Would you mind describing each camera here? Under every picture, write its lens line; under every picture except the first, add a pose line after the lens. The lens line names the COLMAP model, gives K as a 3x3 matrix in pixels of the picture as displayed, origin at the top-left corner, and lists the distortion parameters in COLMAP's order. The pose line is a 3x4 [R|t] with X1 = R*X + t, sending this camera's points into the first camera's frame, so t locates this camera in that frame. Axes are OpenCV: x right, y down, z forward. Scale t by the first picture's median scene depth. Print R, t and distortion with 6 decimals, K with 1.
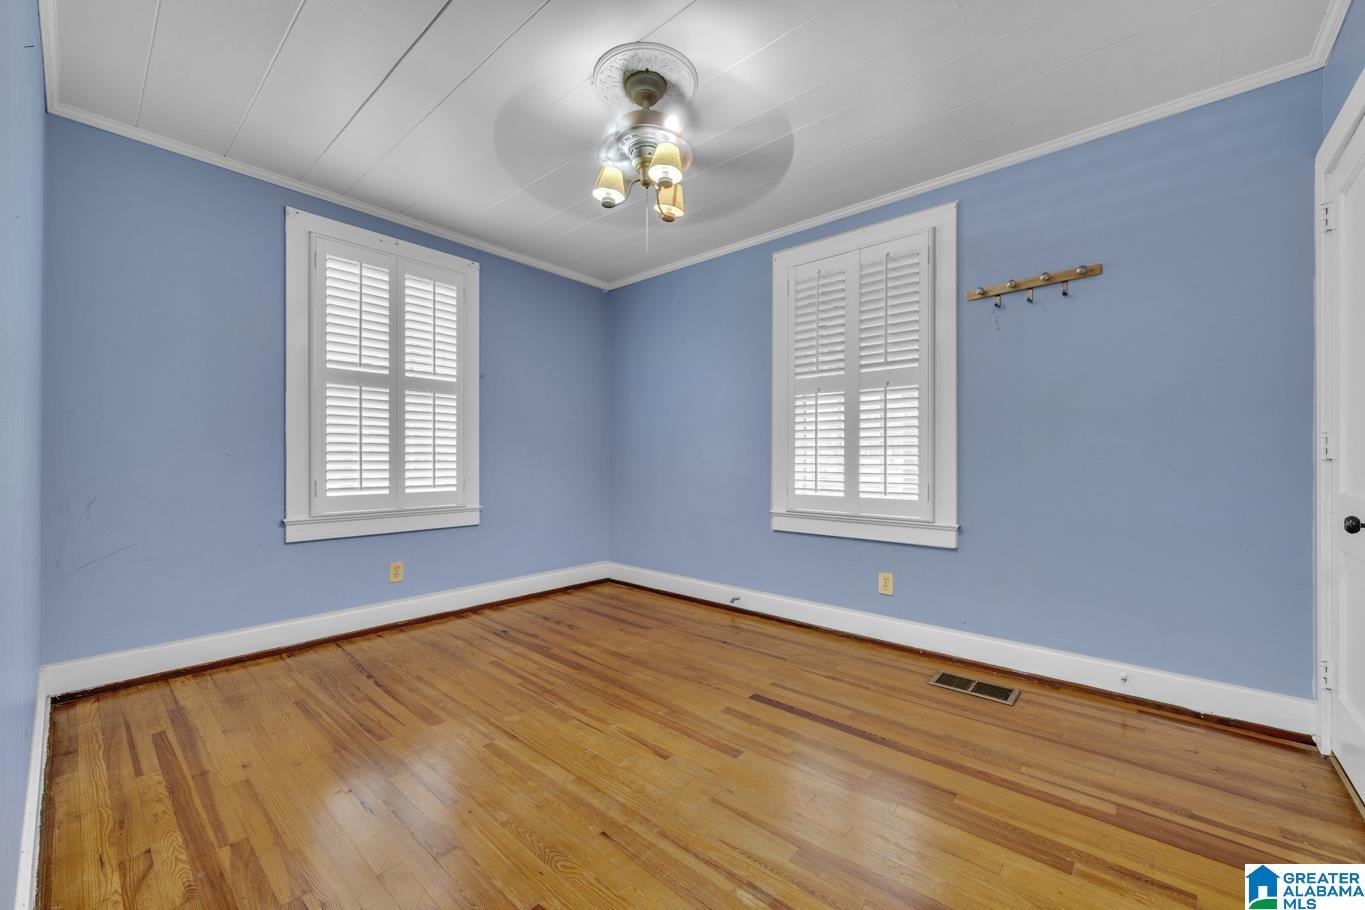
lens RADIAL K [[536.5, 0, 682.3], [0, 536.5, 454.4], [0, 0, 1]] dist [0.001057, 0.000130]
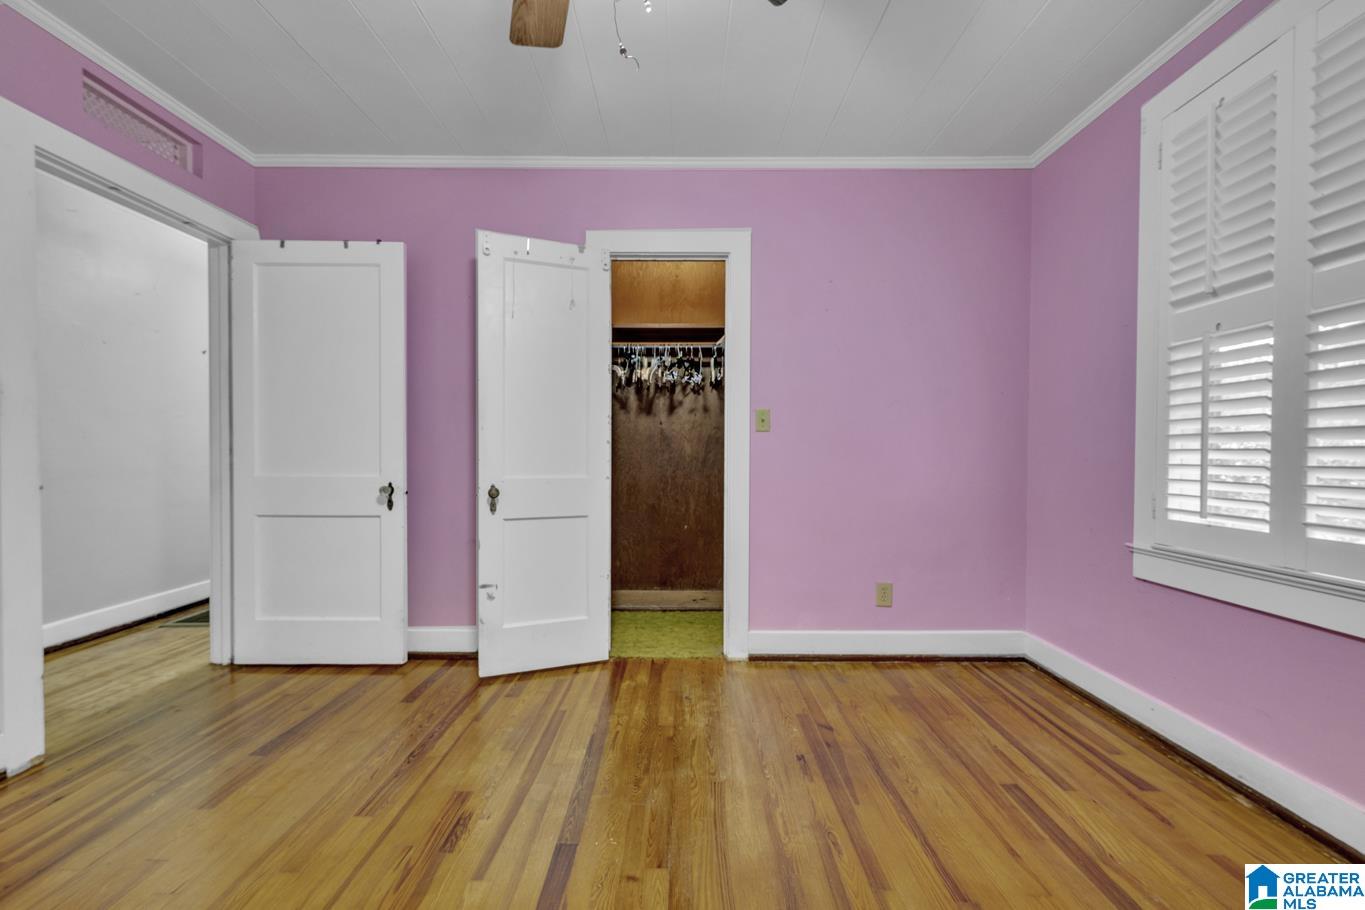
lens RADIAL K [[536.5, 0, 681.6], [0, 536.5, 456.3], [0, 0, 1]] dist [0.001057, 0.000130]
pose [[0.654505, 0.008035, -0.756015, 0.312566], [-0.004929, 0.999968, 0.006361, 0.007241], [0.756042, -0.000436, 0.654523, 0.254860]]
